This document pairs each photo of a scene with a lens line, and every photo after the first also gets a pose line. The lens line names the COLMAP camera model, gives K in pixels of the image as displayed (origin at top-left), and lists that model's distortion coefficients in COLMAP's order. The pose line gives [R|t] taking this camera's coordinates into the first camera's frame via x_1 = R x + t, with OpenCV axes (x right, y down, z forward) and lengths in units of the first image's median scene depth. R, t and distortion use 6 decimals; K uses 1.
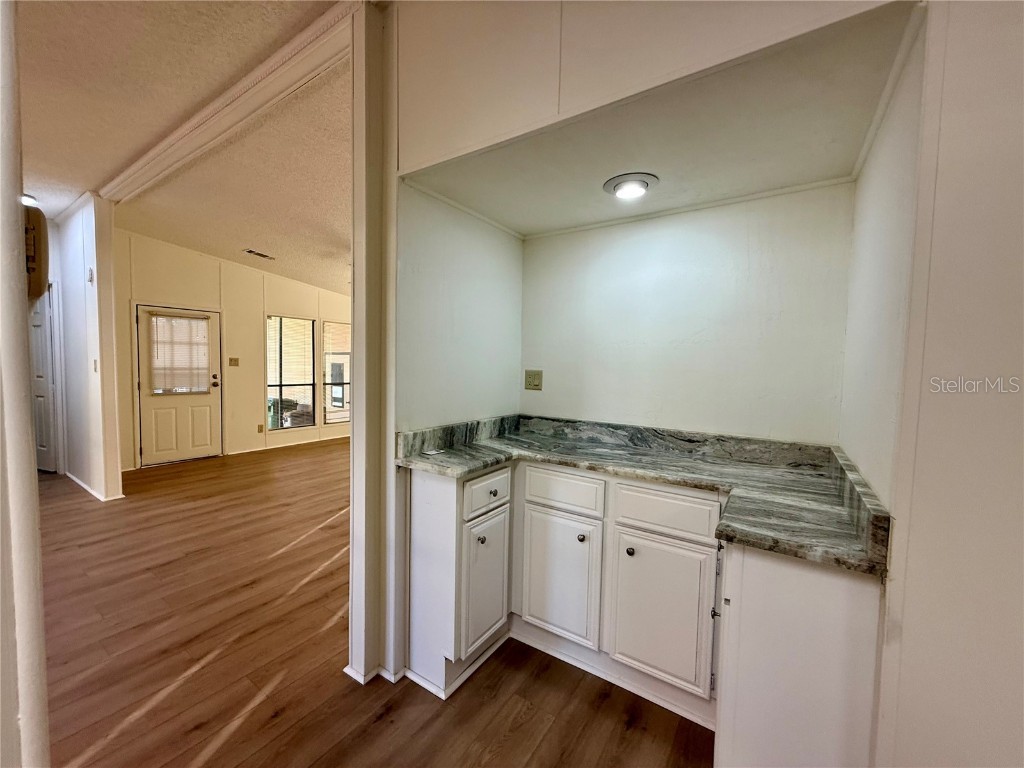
lens RADIAL K [[408.0, 0, 514.3], [0, 408.0, 385.0], [0, 0, 1]] dist [-0.001641, 0.000002]
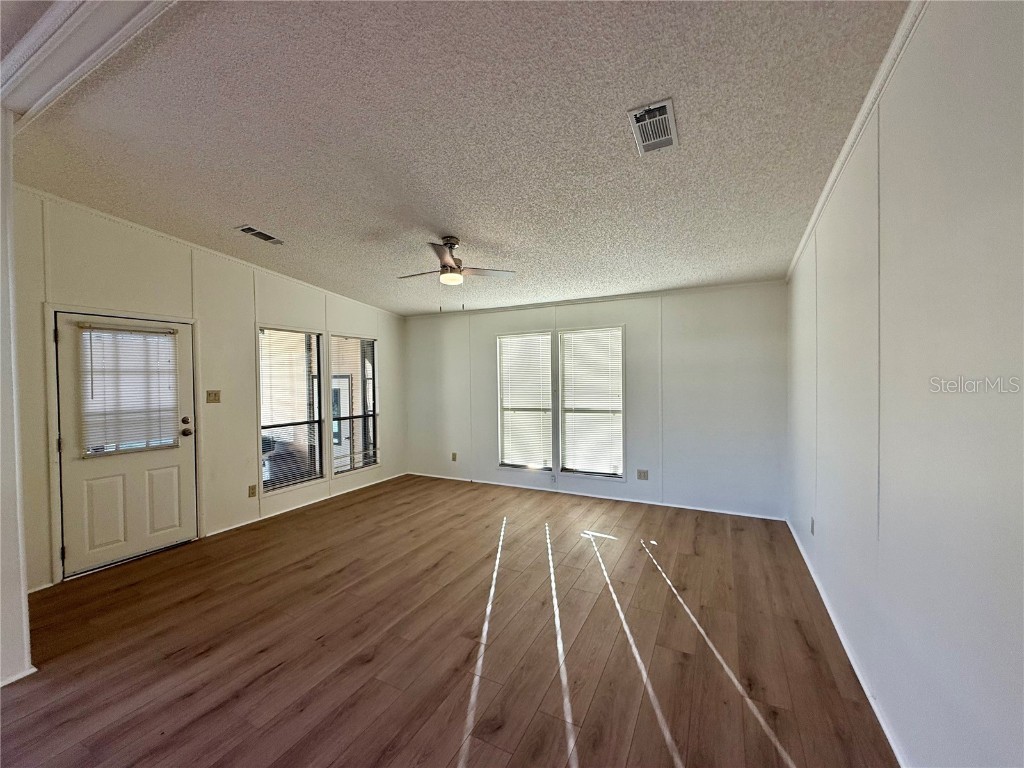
lens RADIAL K [[408.0, 0, 512.8], [0, 408.0, 384.1], [0, 0, 1]] dist [-0.001641, 0.000002]
pose [[0.993120, -0.034808, 0.111810, -0.292247], [0.038865, 0.998655, -0.034316, -0.037845], [-0.110465, 0.038425, 0.993137, 0.296489]]
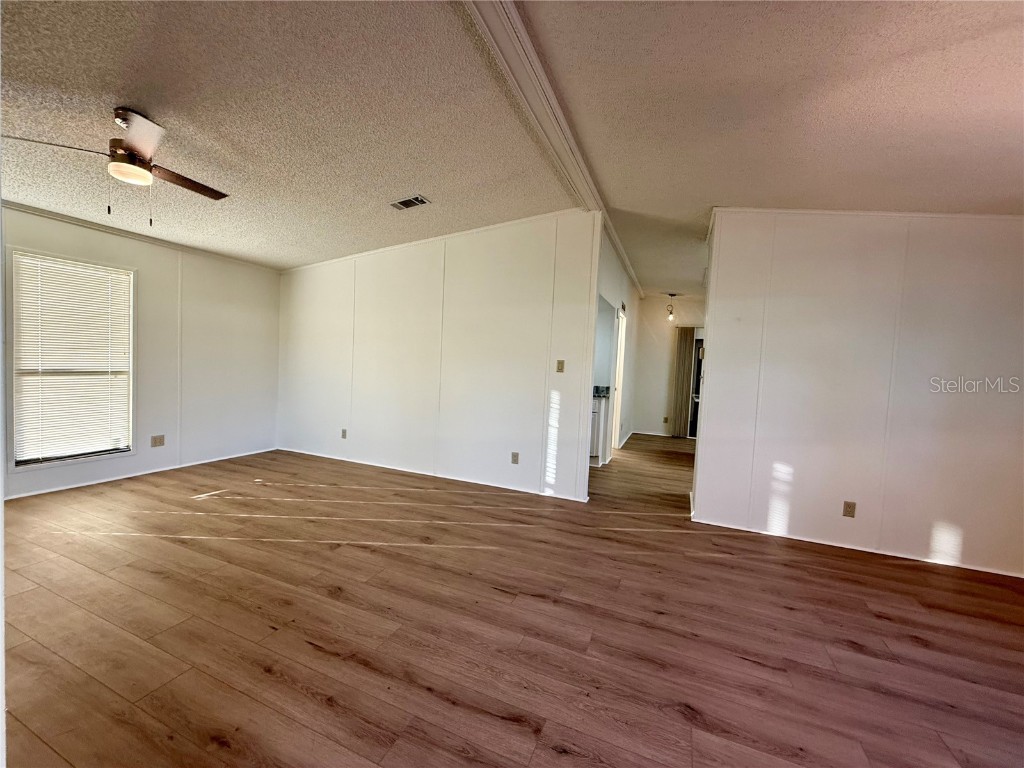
lens RADIAL K [[408.0, 0, 508.3], [0, 408.0, 382.4], [0, 0, 1]] dist [-0.001641, 0.000002]
pose [[-0.186049, -0.072373, 0.979871, -0.832109], [0.000832, 0.997272, 0.073816, -0.035618], [-0.982540, 0.014549, -0.185481, 0.616643]]
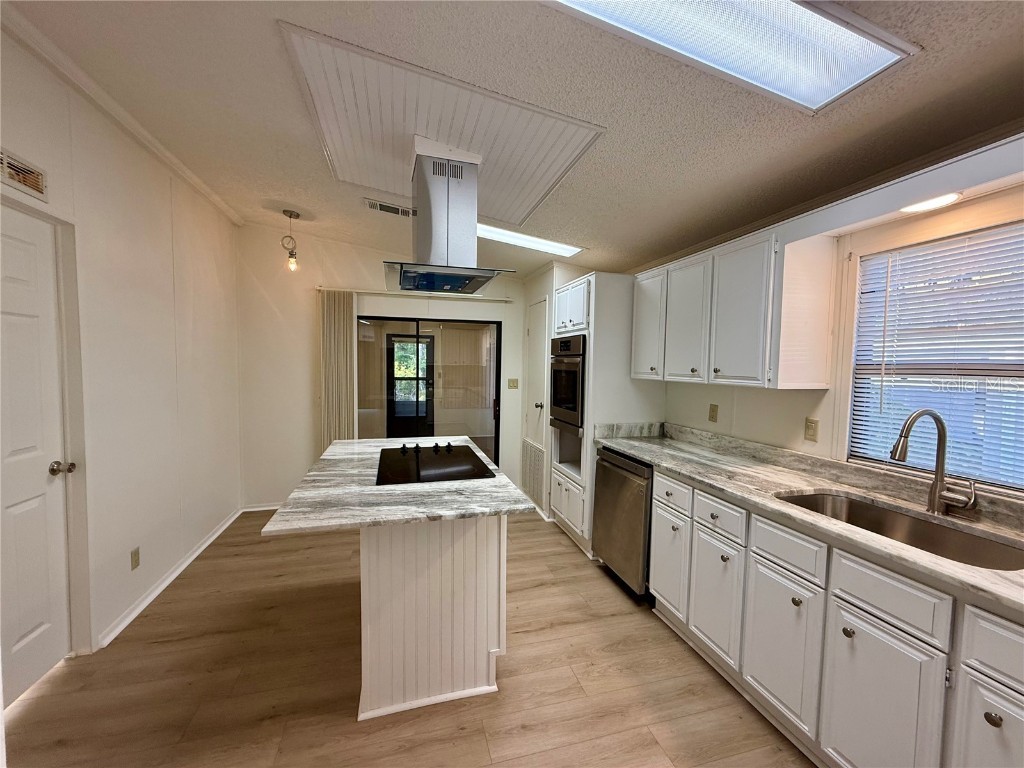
lens RADIAL K [[408.0, 0, 508.2], [0, 408.0, 385.8], [0, 0, 1]] dist [-0.001641, 0.000002]
pose [[-0.750189, -0.067265, 0.657794, -0.219808], [0.006900, 0.993962, 0.109510, -0.032236], [-0.661188, 0.086692, -0.745195, 0.059375]]
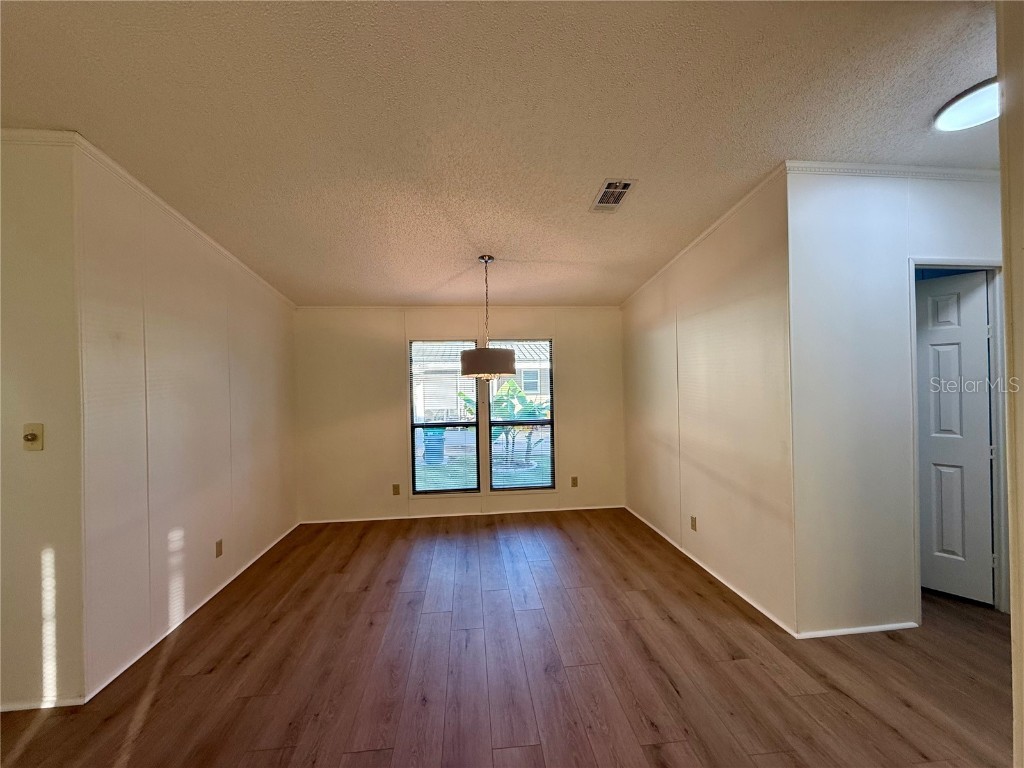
lens RADIAL K [[408.0, 0, 512.0], [0, 408.0, 384.3], [0, 0, 1]] dist [-0.001641, 0.000002]
pose [[-0.775510, -0.008982, -0.631271, -0.303778], [-0.031734, 0.999189, 0.024768, -0.061957], [0.630537, 0.039240, -0.775167, 0.709707]]
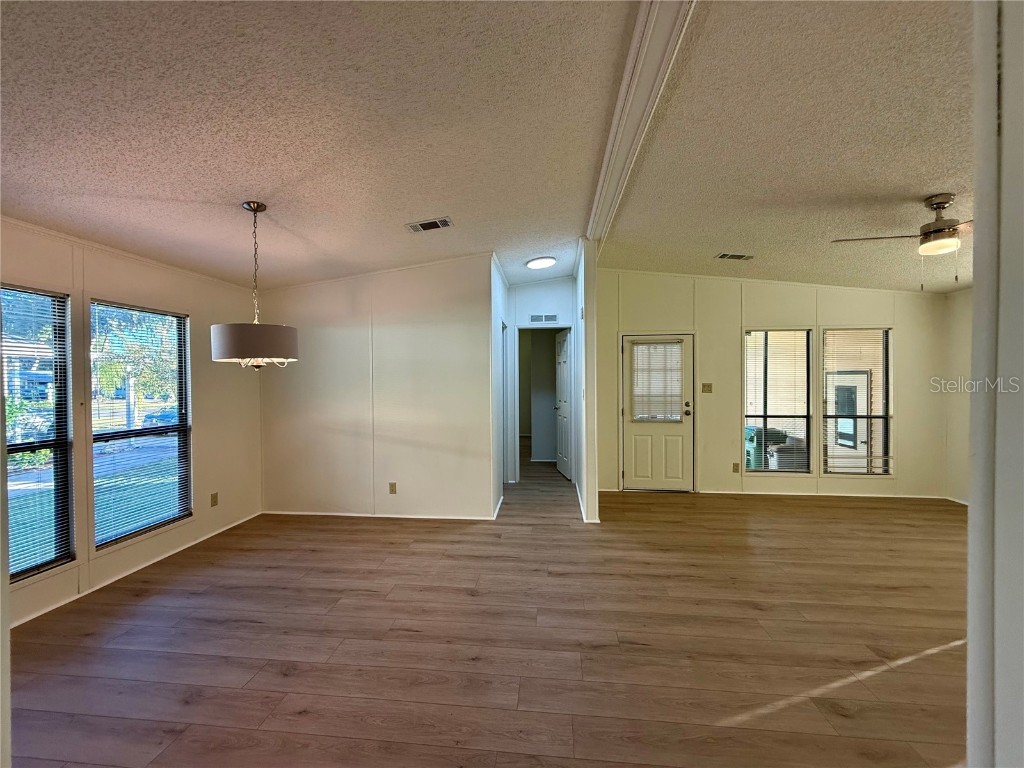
lens RADIAL K [[408.0, 0, 506.5], [0, 408.0, 384.9], [0, 0, 1]] dist [-0.001641, 0.000002]
pose [[0.454183, -0.014624, -0.890789, -0.107062], [-0.031069, 0.998997, -0.032241, -0.022994], [0.890367, 0.042320, 0.453273, 0.230640]]
